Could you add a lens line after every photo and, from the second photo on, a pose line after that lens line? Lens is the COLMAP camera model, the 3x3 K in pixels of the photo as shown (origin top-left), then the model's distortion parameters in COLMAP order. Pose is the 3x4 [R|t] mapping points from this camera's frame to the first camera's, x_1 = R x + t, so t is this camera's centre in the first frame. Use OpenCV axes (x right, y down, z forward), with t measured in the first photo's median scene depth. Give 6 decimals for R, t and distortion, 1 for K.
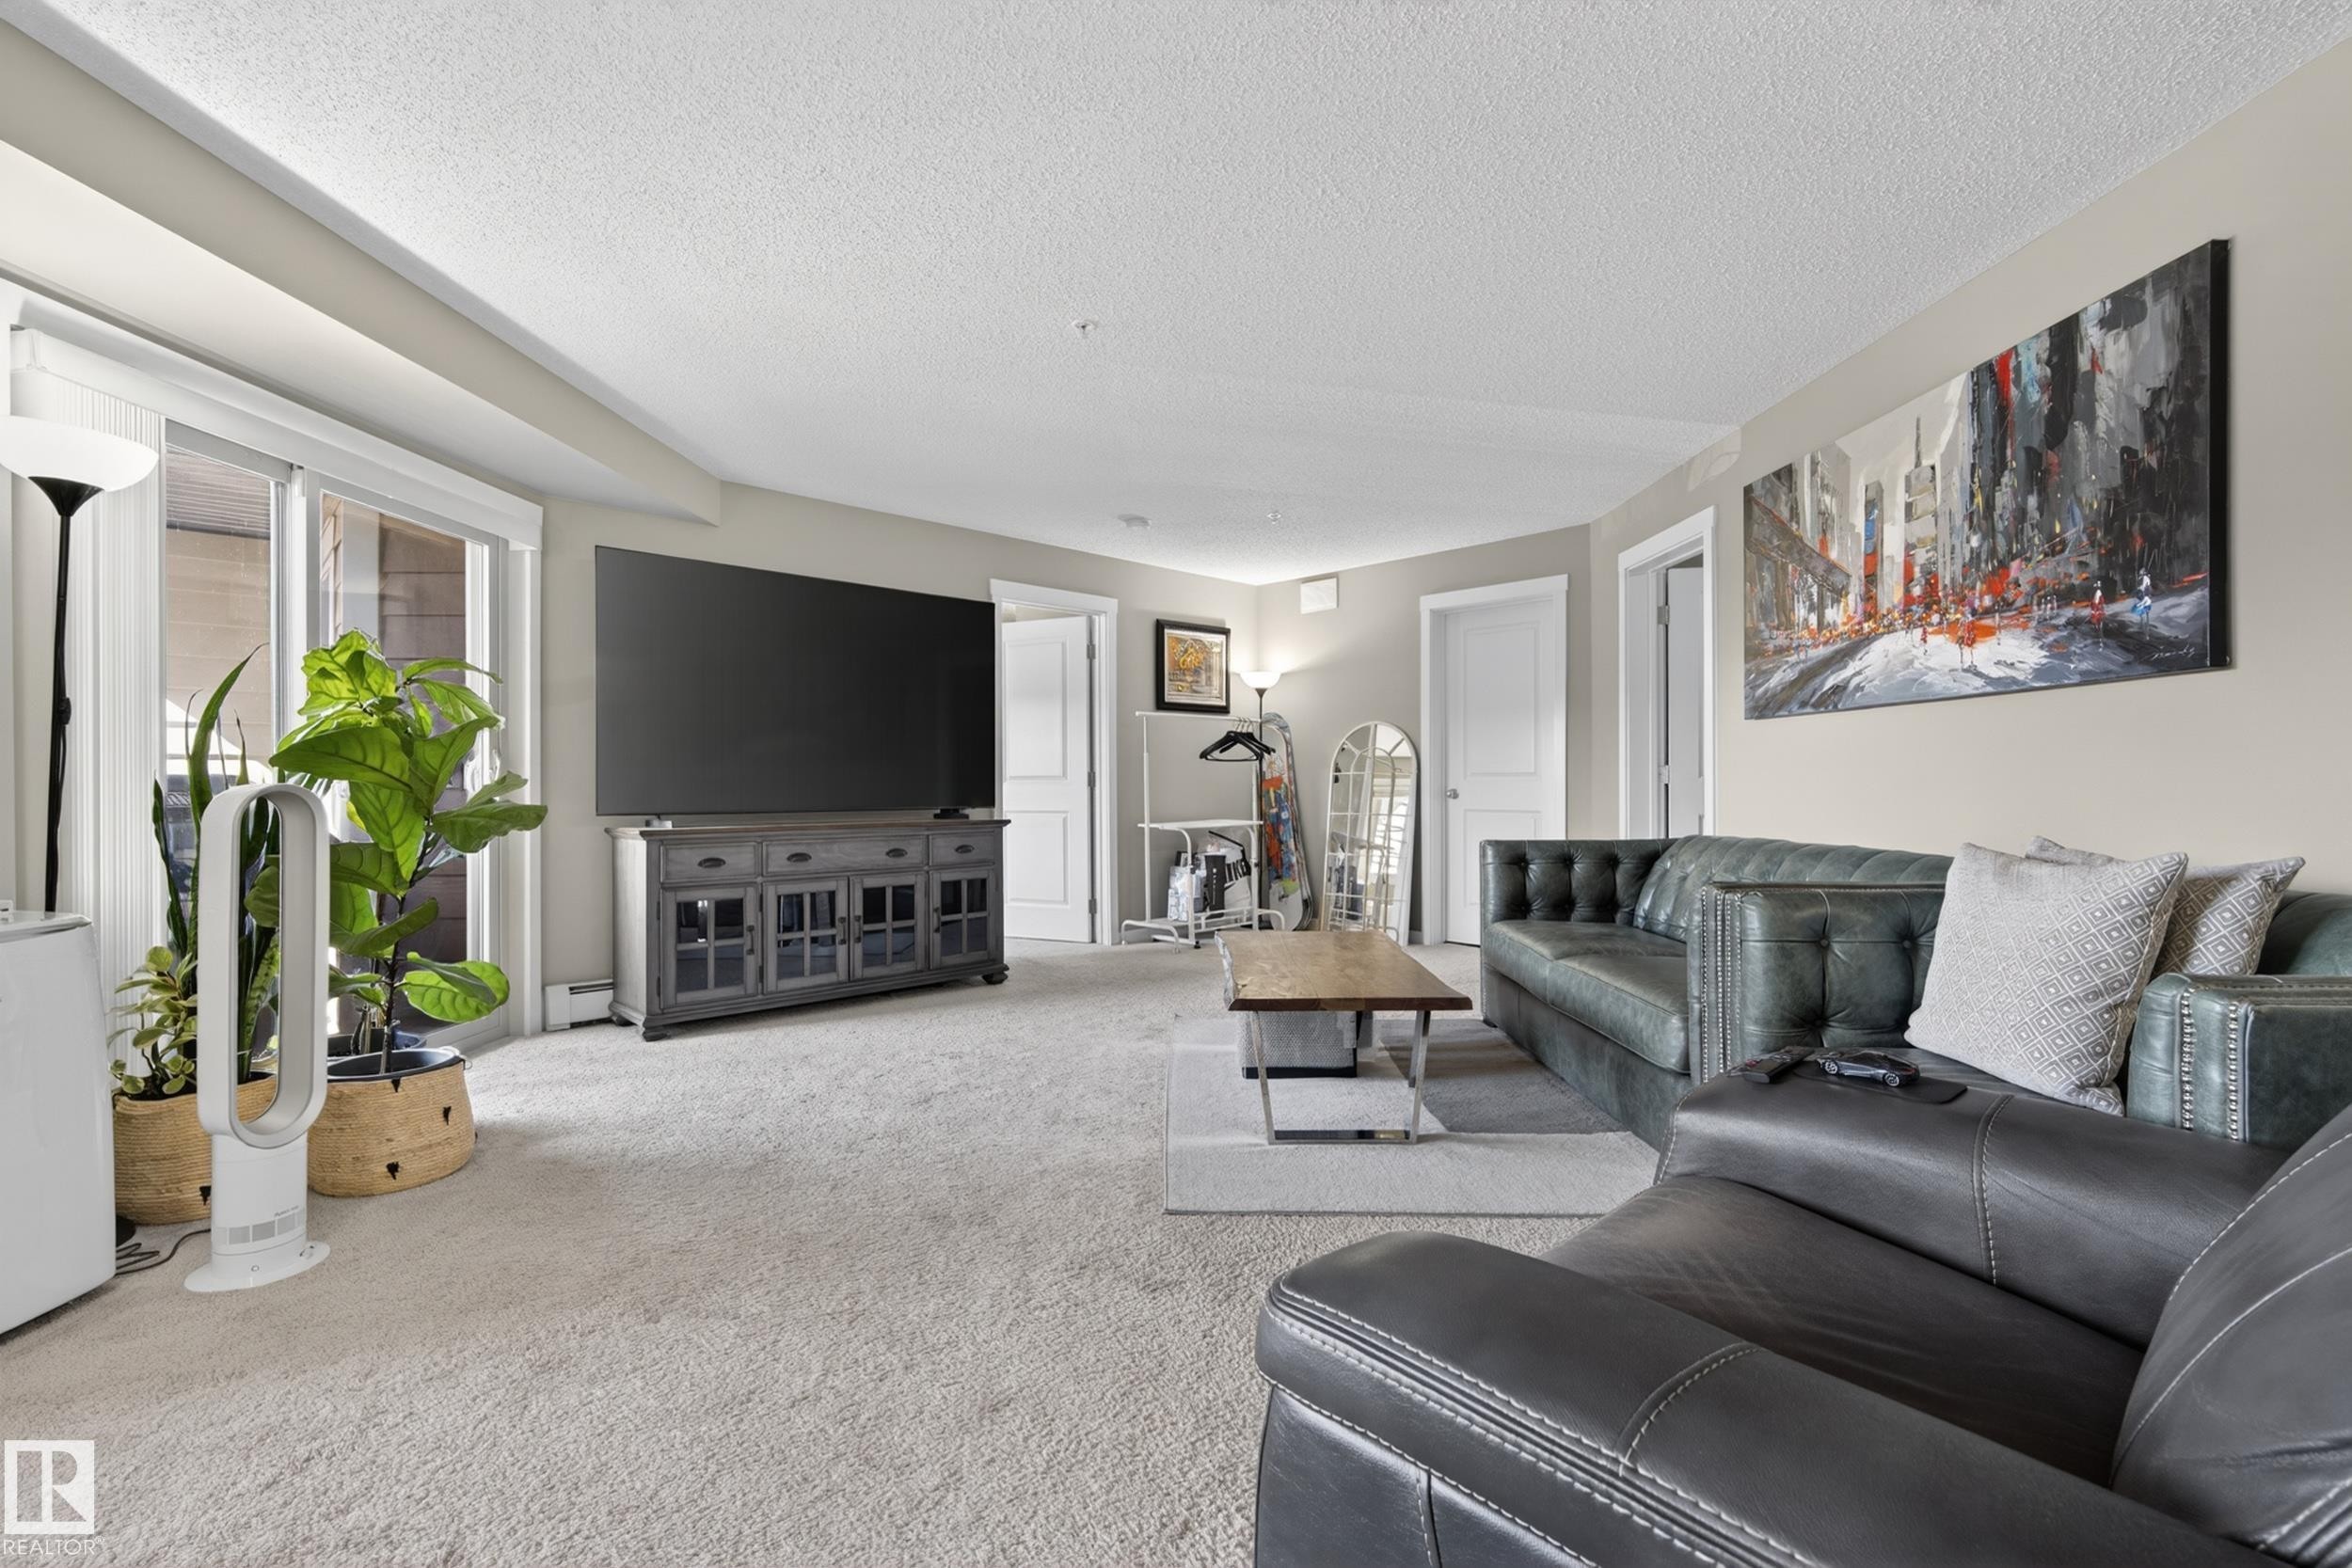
lens RADIAL K [[1038.9, 0, 1173.9], [0, 1038.9, 774.5], [0, 0, 1]] dist [-0.003749, 0.000565]
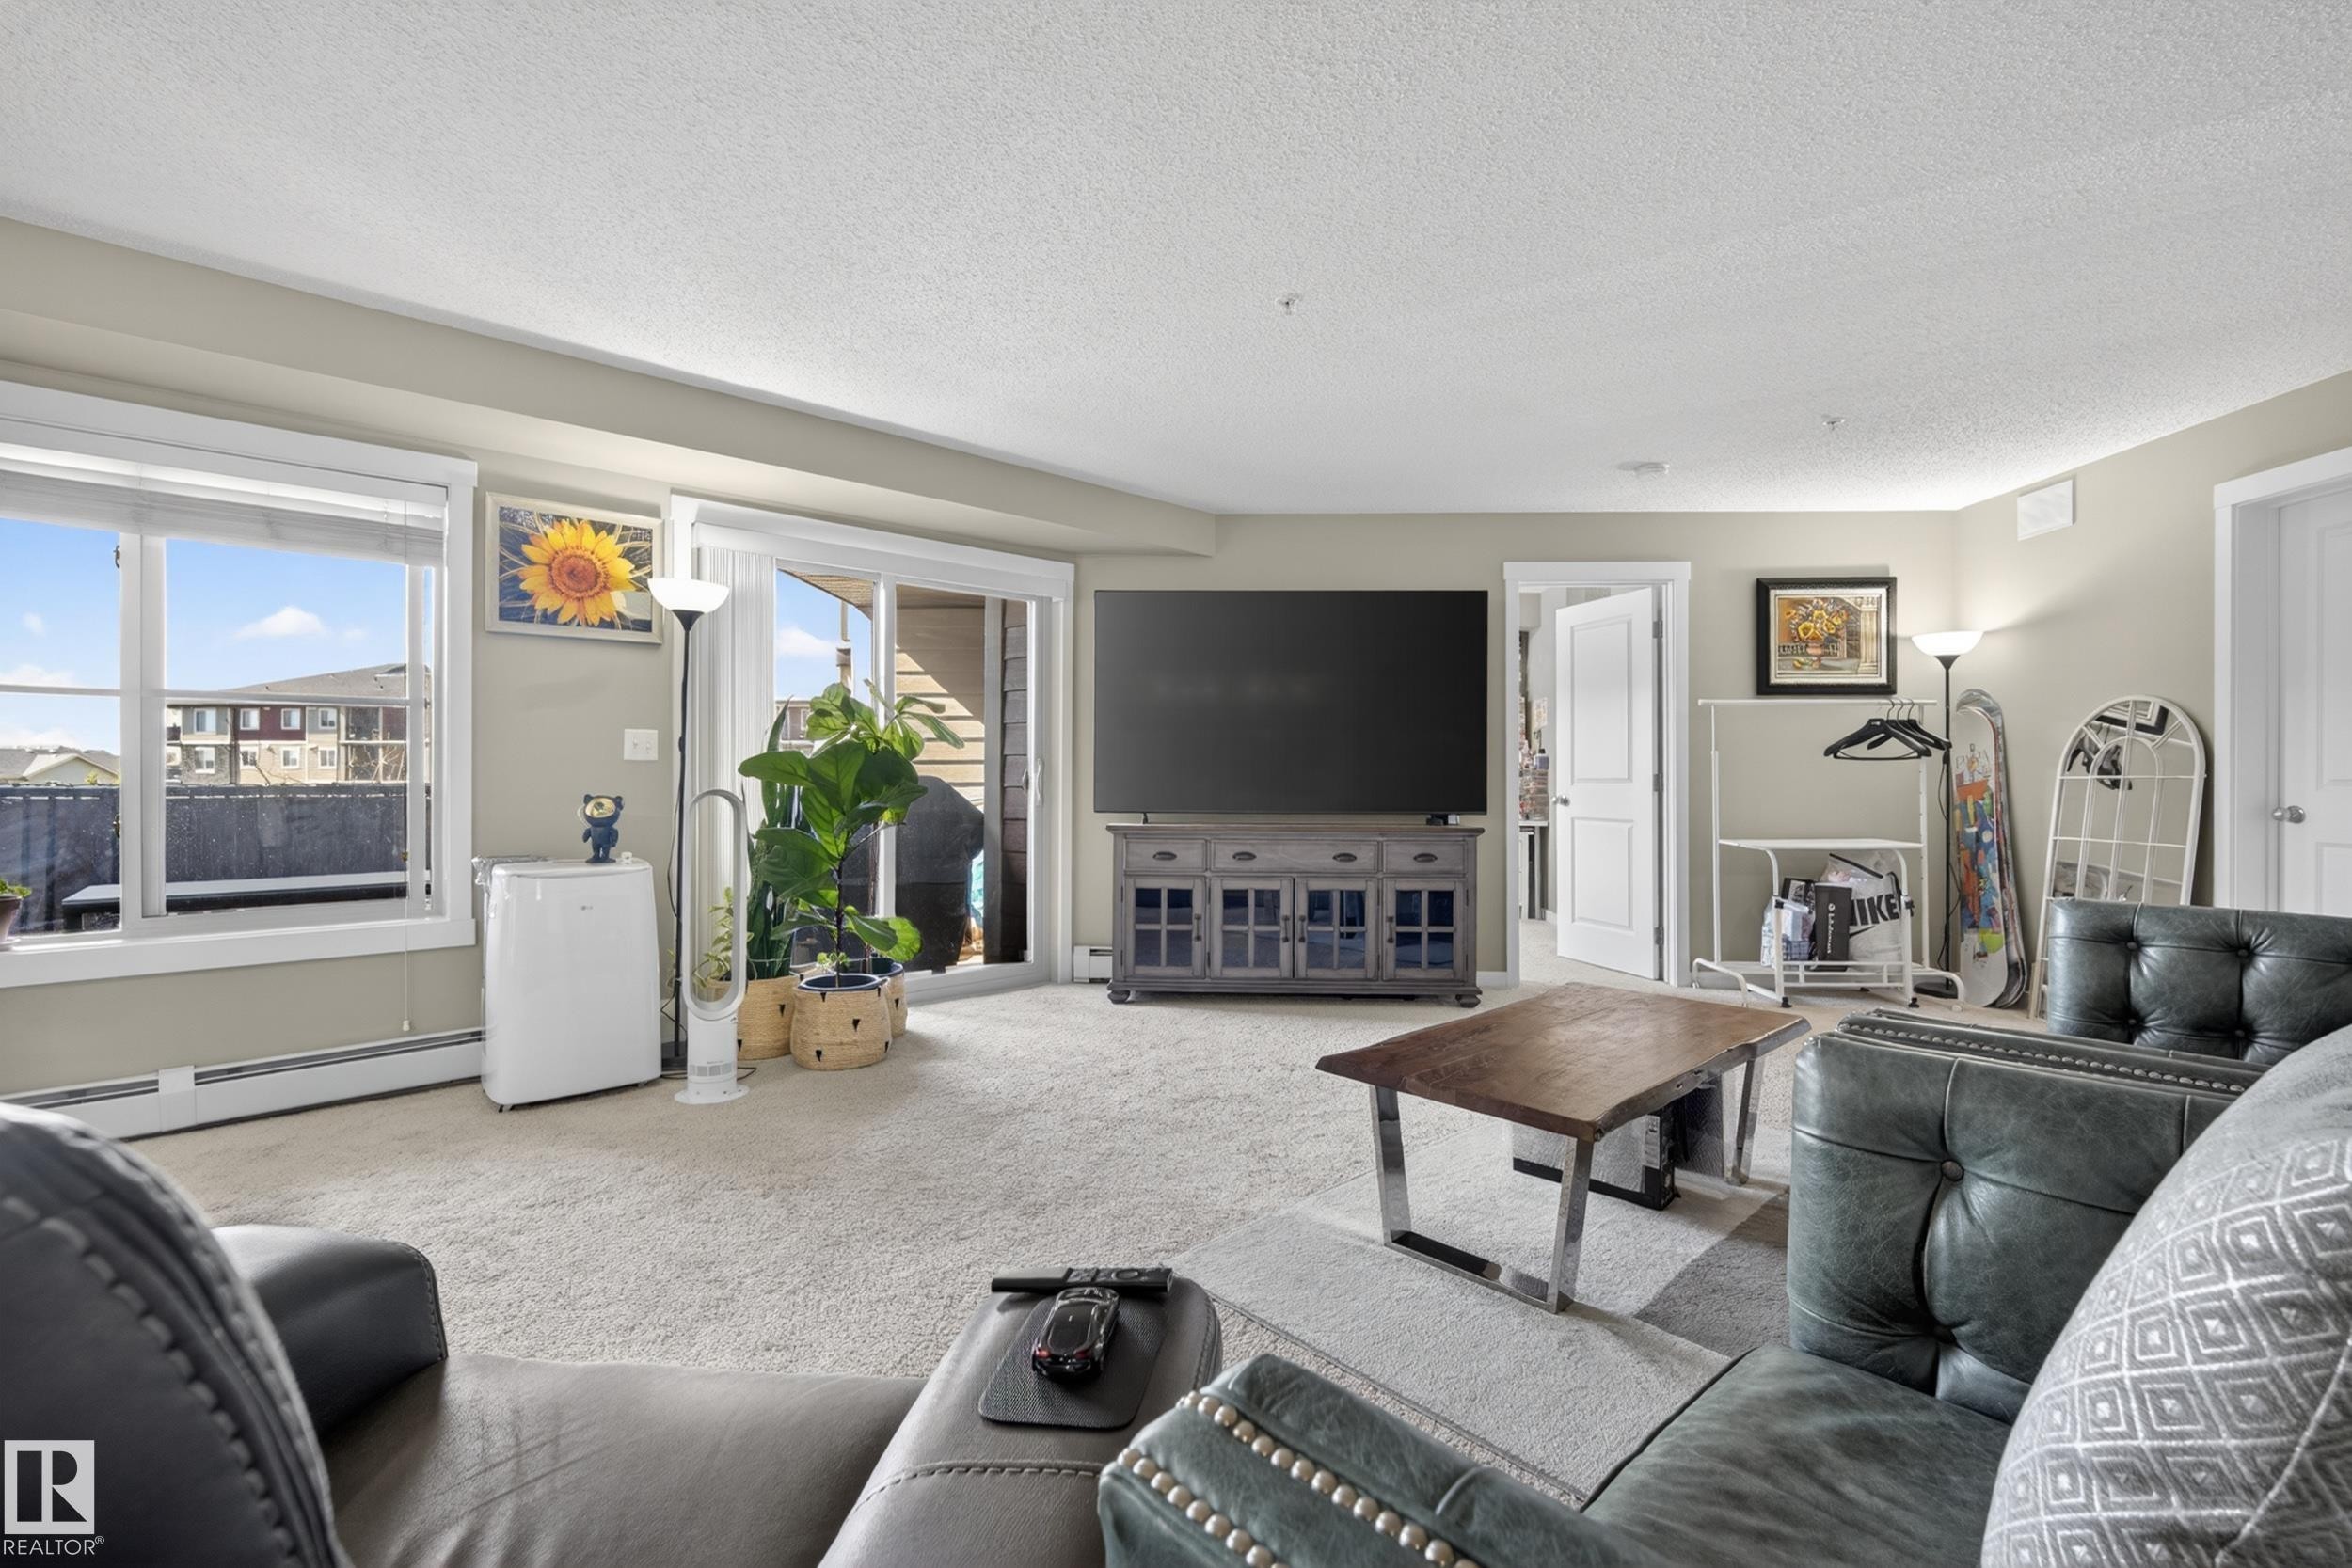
lens RADIAL K [[1038.9, 0, 1173.4], [0, 1038.9, 772.5], [0, 0, 1]] dist [-0.003749, 0.000565]
pose [[0.683921, 0.002750, -0.729551, 0.326304], [0.000996, 0.999988, 0.004703, -0.010334], [0.729555, -0.003943, 0.683910, 0.184444]]
